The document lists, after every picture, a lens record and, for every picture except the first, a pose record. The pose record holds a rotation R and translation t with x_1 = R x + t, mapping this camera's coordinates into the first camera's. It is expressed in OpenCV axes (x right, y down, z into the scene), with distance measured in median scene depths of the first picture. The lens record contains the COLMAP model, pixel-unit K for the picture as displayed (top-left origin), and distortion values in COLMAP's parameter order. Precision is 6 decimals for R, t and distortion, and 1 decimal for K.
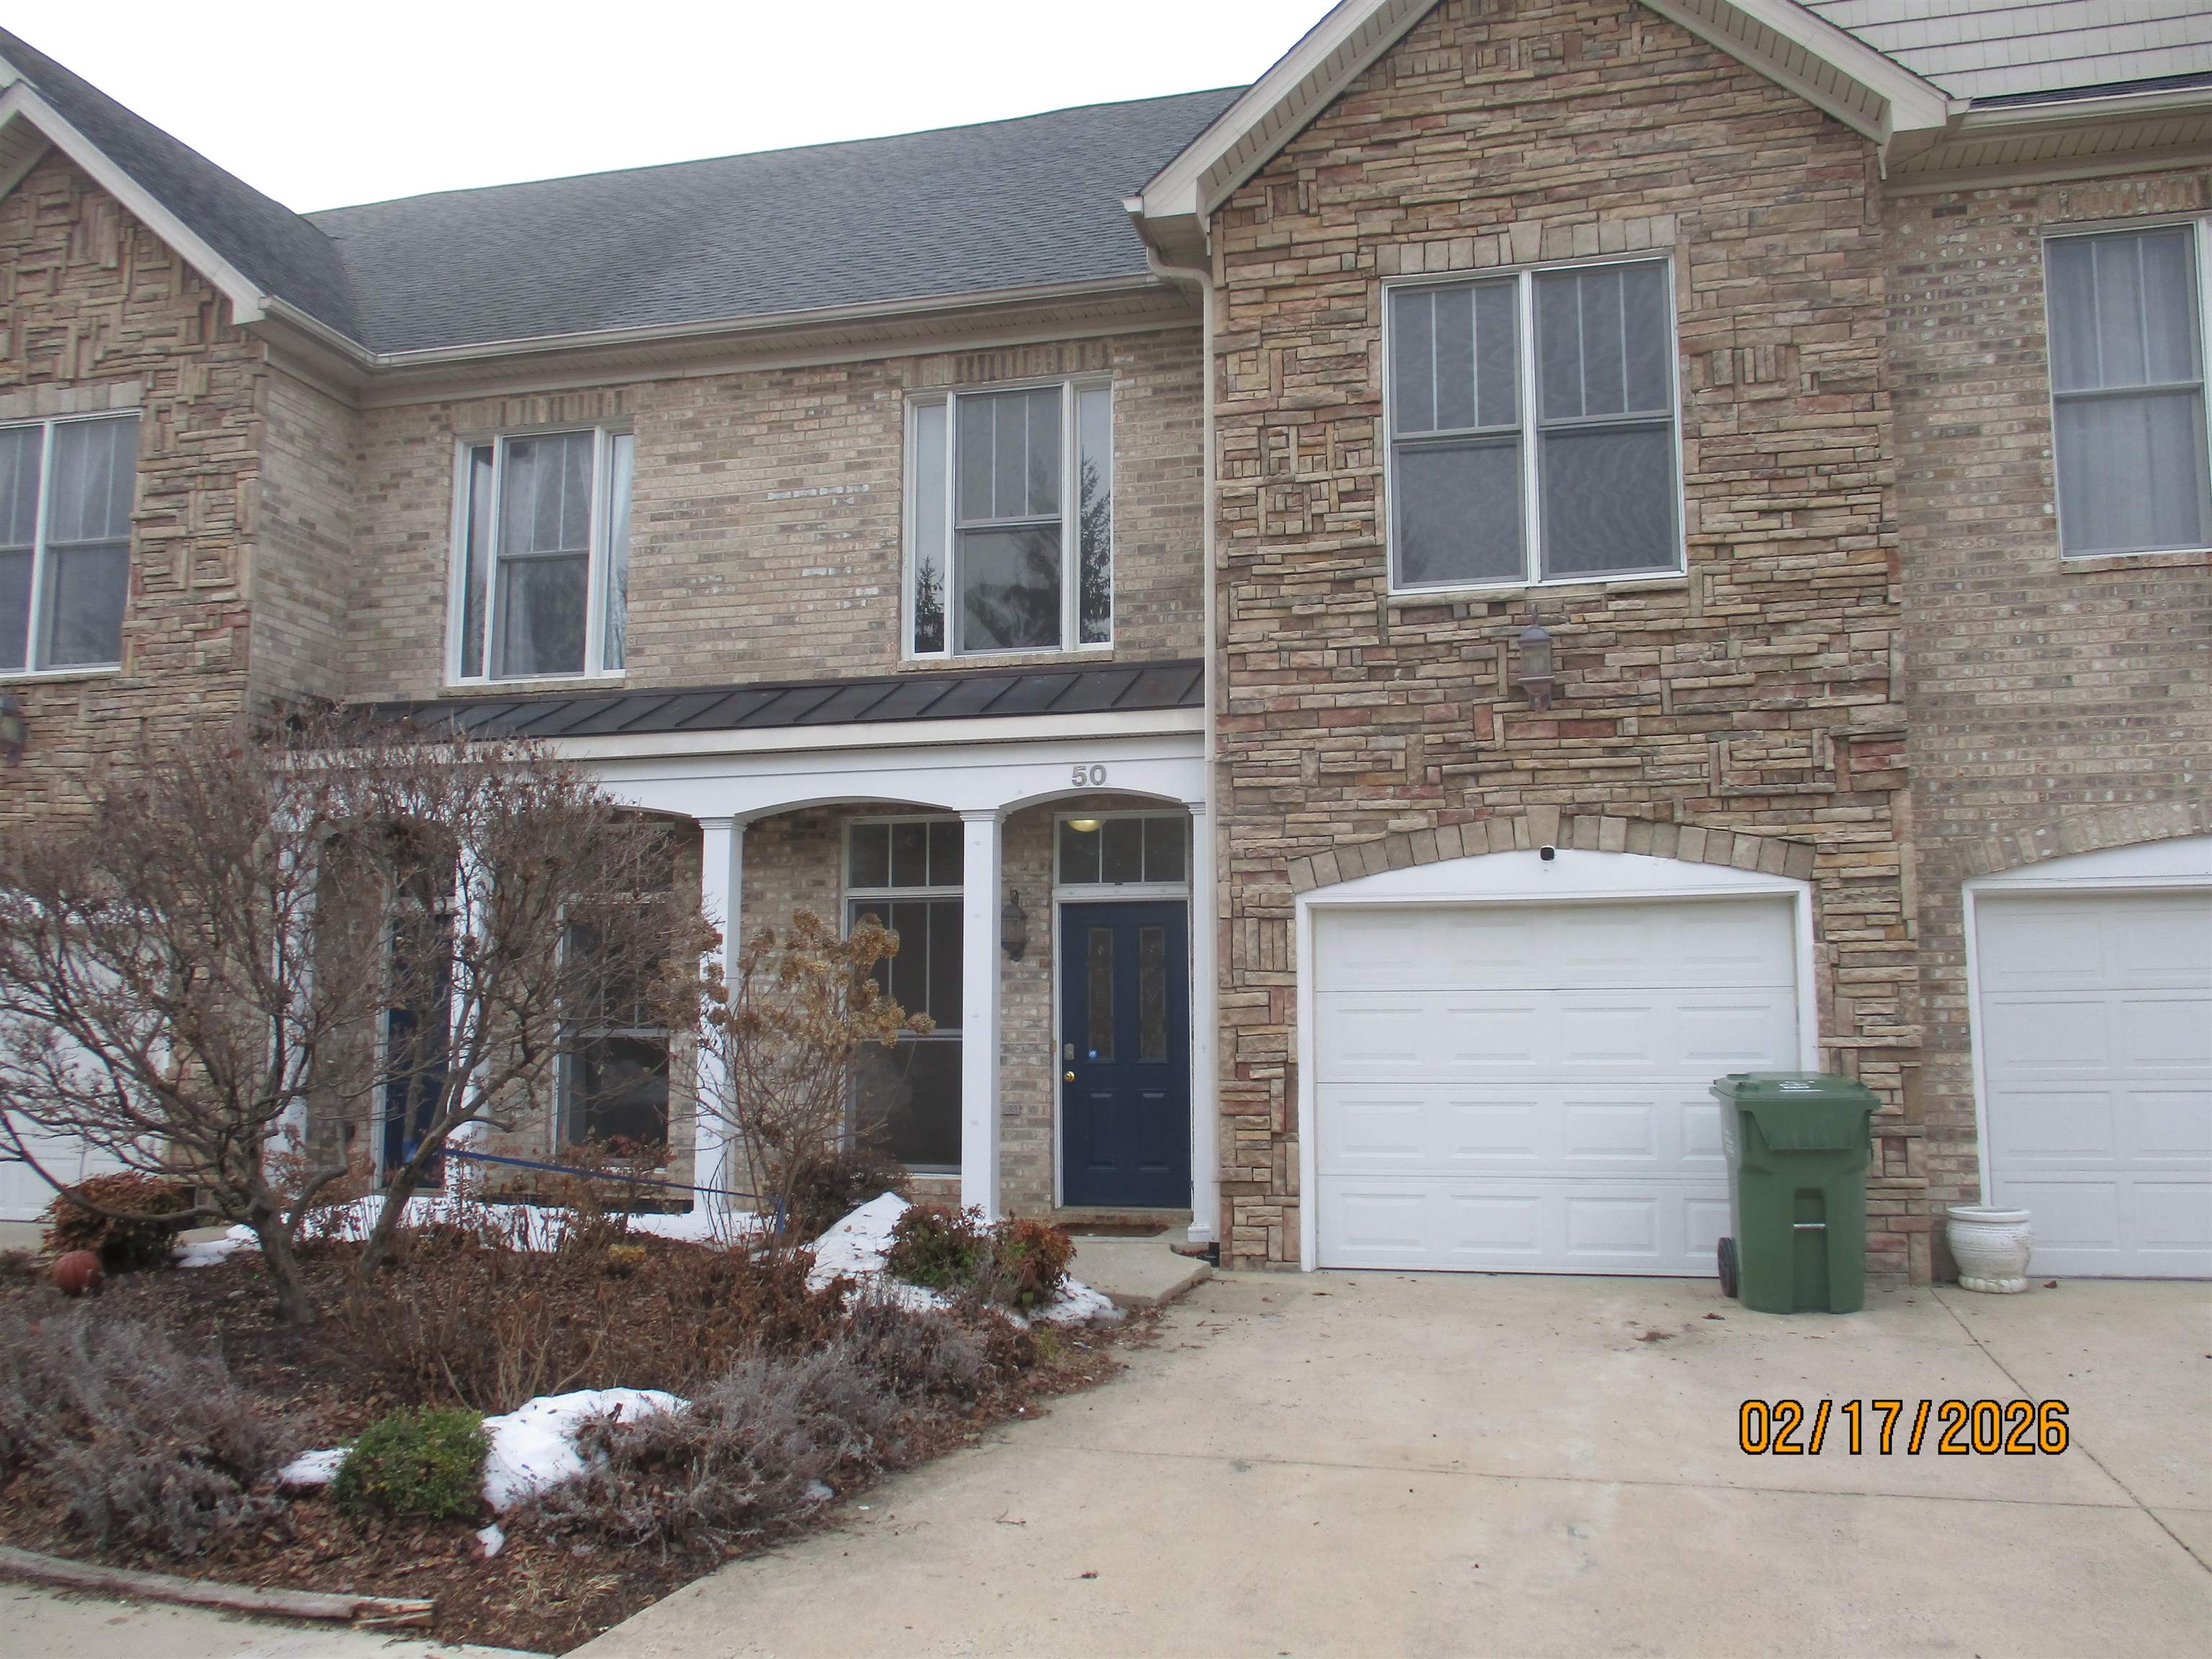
lens RADIAL K [[1809.7, 0, 1106.0], [0, 1809.7, 829.5], [0, 0, 1]] dist [-0.016965, 0.000997]
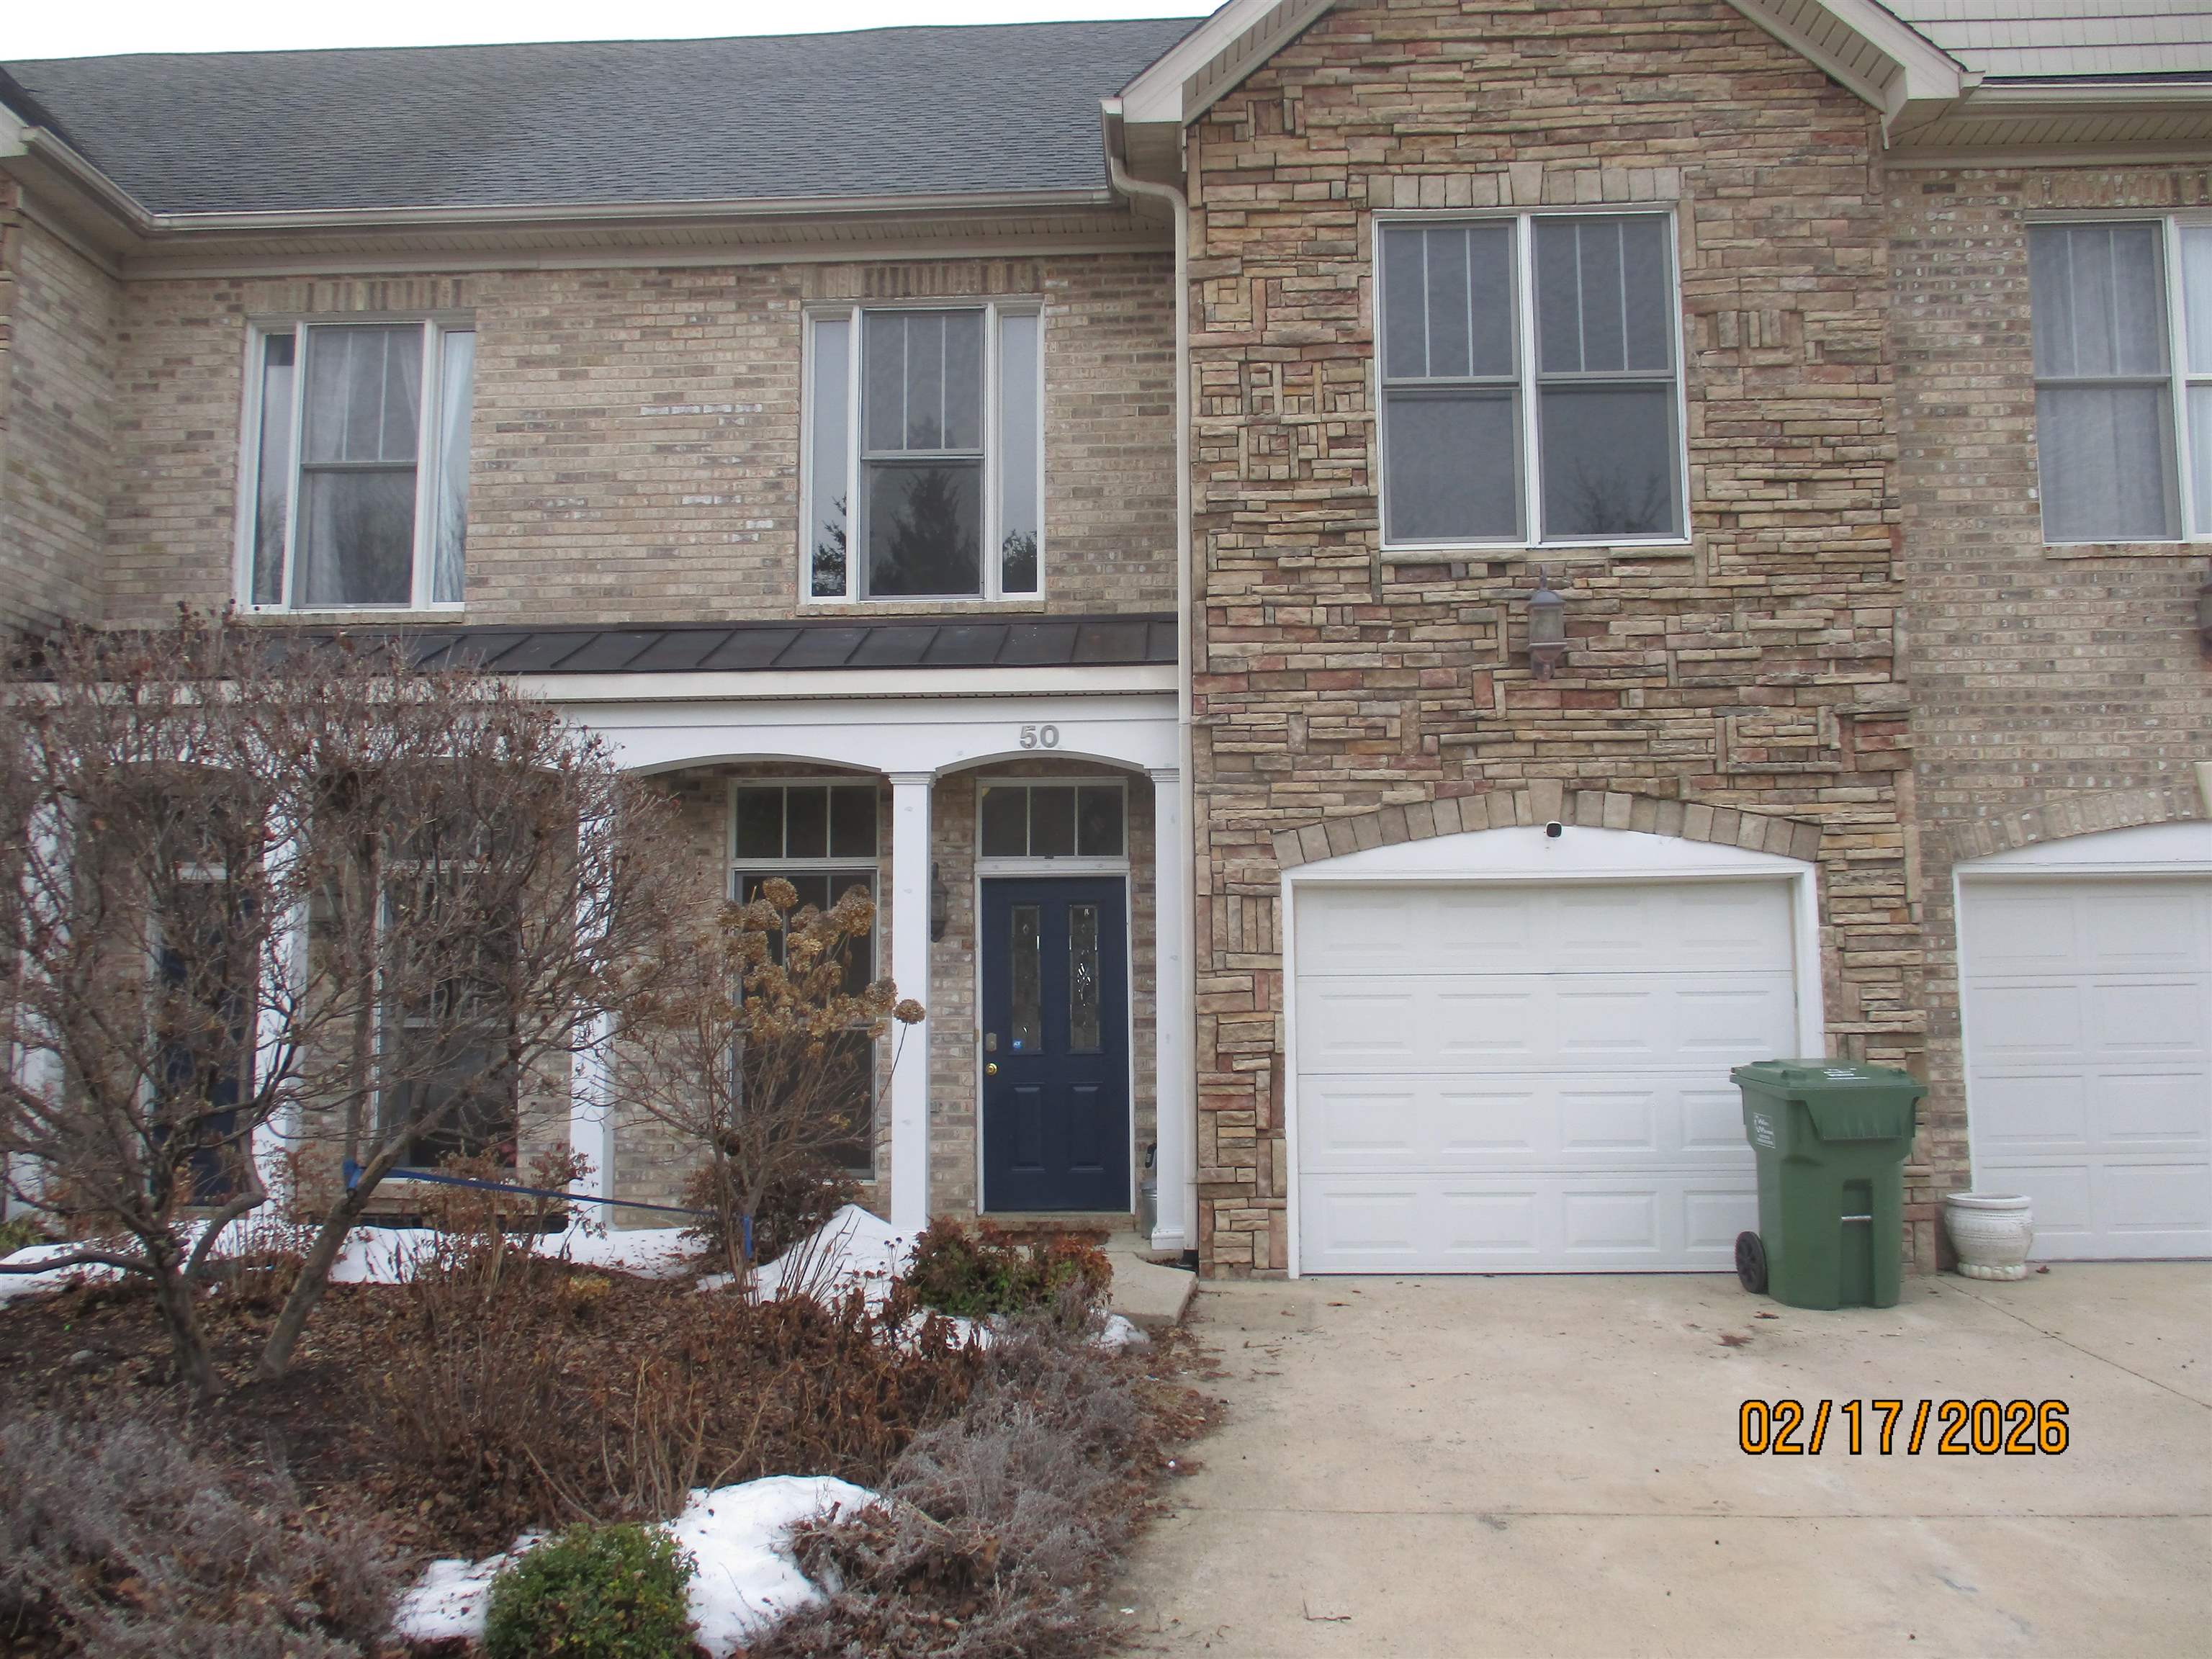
lens RADIAL K [[1809.7, 0, 1106.0], [0, 1809.7, 829.5], [0, 0, 1]] dist [-0.016965, 0.000997]
pose [[0.979898, 0.016961, 0.198778, -0.167848], [-0.018554, 0.999809, 0.006155, 0.011214], [-0.198636, -0.009719, 0.980025, 0.115668]]
